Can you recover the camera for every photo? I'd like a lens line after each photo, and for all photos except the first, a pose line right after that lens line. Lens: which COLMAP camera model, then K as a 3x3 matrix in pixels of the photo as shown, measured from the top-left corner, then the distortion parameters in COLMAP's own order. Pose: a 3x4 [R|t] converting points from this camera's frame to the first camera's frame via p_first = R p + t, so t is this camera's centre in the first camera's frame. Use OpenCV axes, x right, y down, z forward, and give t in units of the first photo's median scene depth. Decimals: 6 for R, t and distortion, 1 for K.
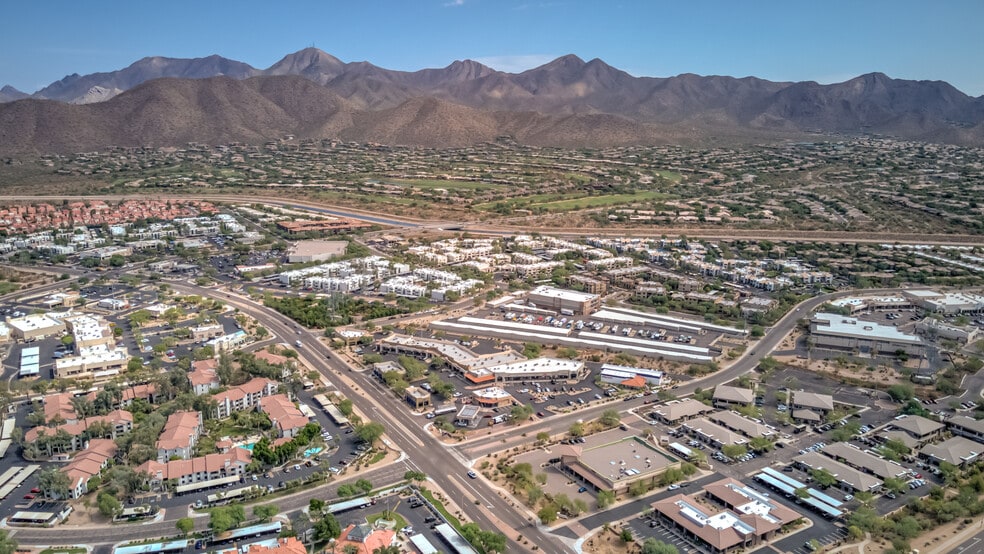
lens RADIAL K [[717.6, 0, 492.9], [0, 717.6, 280.8], [0, 0, 1]] dist [0.179421, -0.330707]
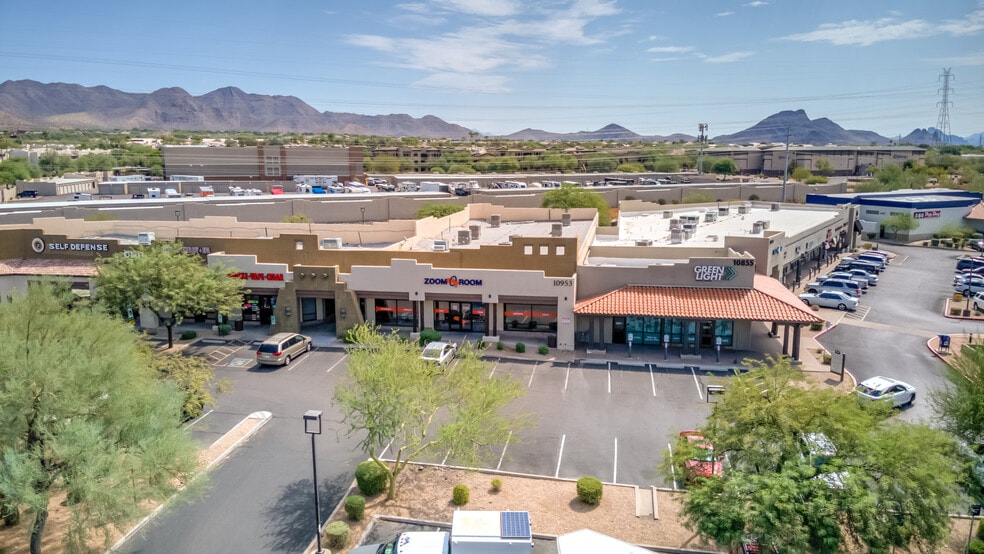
lens RADIAL K [[703.9, 0, 492.0], [0, 703.9, 277.0], [0, 0, 1]] dist [0.141506, -0.247765]
pose [[0.667200, -0.140131, 0.731578, -0.102916], [0.170461, 0.984806, 0.033175, 0.098557], [-0.725112, 0.102571, 0.680950, 0.770736]]
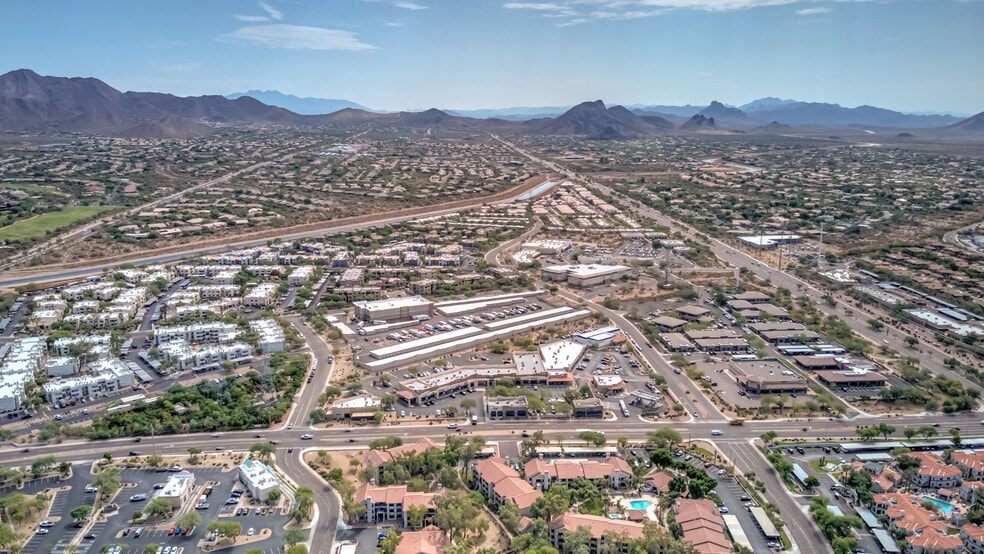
lens RADIAL K [[716.7, 0, 485.9], [0, 716.7, 276.1], [0, 0, 1]] dist [0.128780, -0.233391]
pose [[0.465068, -0.196921, 0.863096, -0.737795], [0.198720, 0.973288, 0.114984, -0.113667], [-0.862683, 0.118039, 0.491777, 0.473343]]
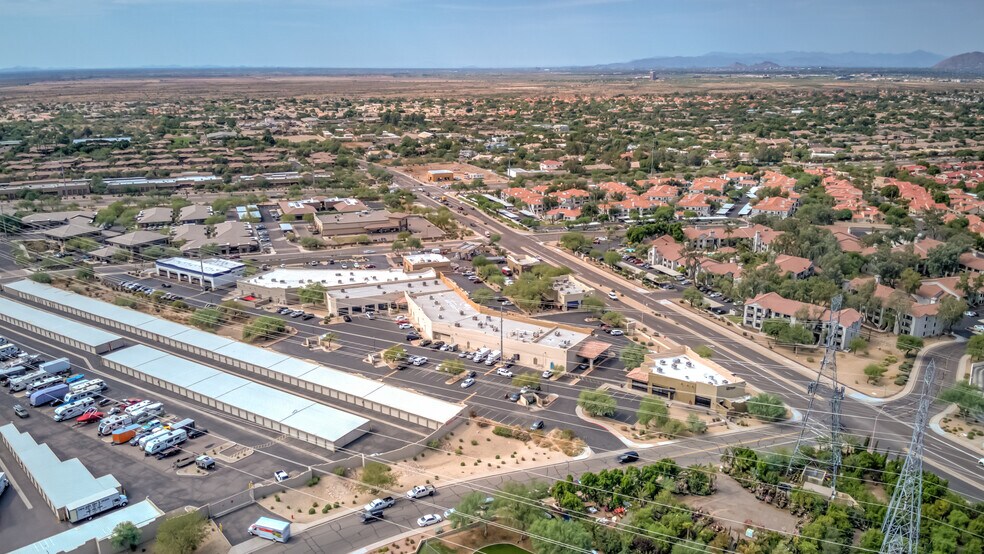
lens RADIAL K [[703.9, 0, 492.0], [0, 703.9, 277.0], [0, 0, 1]] dist [0.141506, -0.247765]
pose [[-0.982675, -0.056670, 0.176461, -0.157384], [0.035068, 0.878054, 0.477274, -0.140766], [-0.181989, 0.475193, -0.860855, 1.258287]]
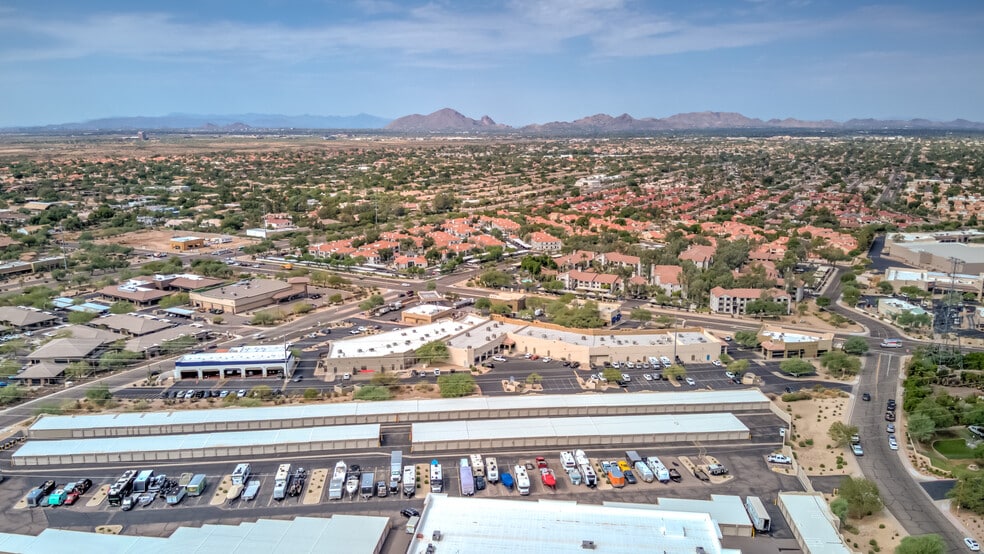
lens RADIAL K [[722.4, 0, 492.0], [0, 722.4, 277.0], [0, 0, 1]] dist [0.127389, -0.239422]
pose [[-0.885795, 0.091900, -0.454886, 0.219408], [-0.099597, 0.919711, 0.379752, -0.132243], [0.453263, 0.381688, -0.805523, 1.248545]]
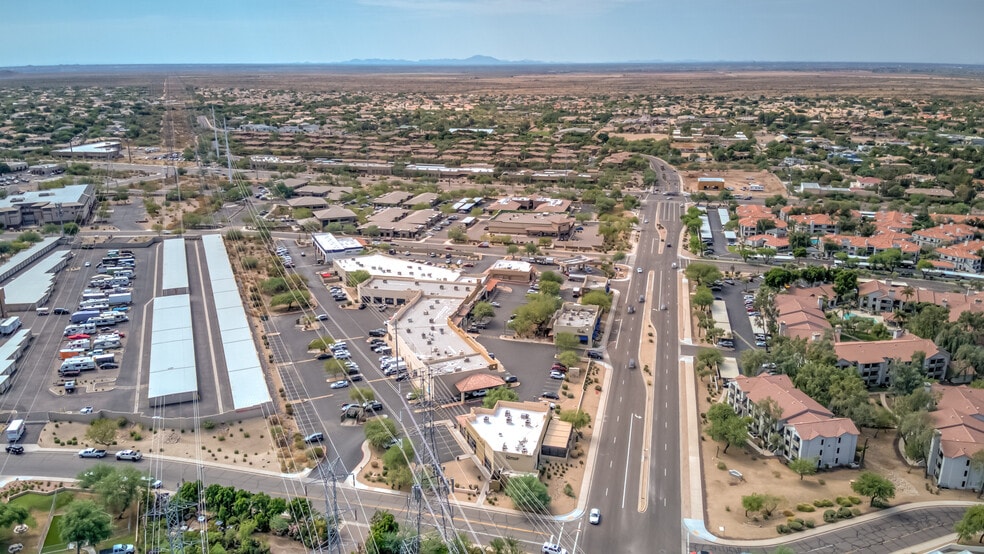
lens RADIAL K [[722.4, 0, 492.0], [0, 722.4, 277.0], [0, 0, 1]] dist [0.127389, -0.239422]
pose [[-0.709878, -0.202852, 0.674481, -0.379590], [0.147439, 0.893612, 0.423933, -0.119361], [-0.688720, 0.400386, -0.604447, 1.128589]]
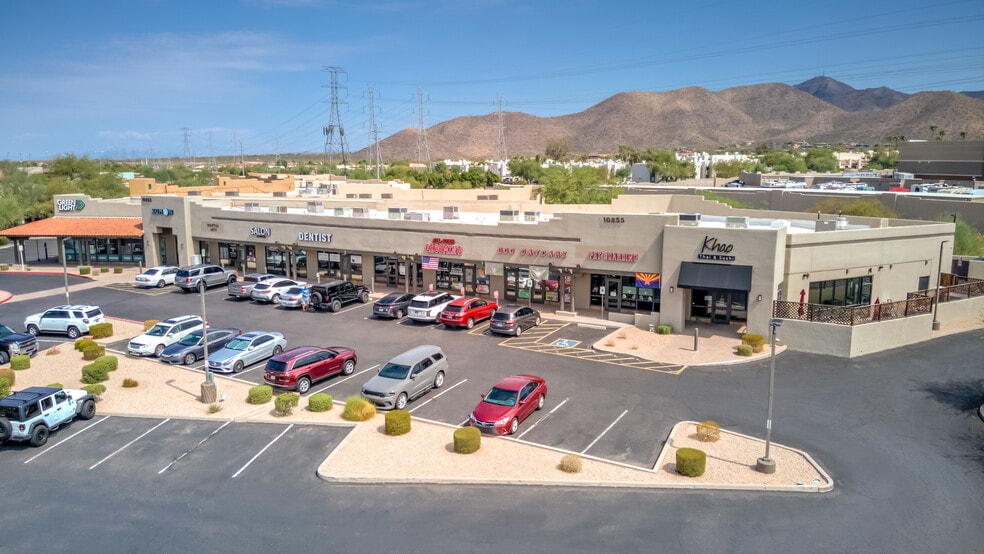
lens RADIAL K [[710.2, 0, 484.8], [0, 710.2, 278.4], [0, 0, 1]] dist [0.124104, -0.223560]
pose [[0.780315, 0.085913, -0.619457, 0.118766], [-0.126479, 0.991730, -0.021778, 0.112120], [0.612463, 0.095342, 0.784728, 0.756006]]
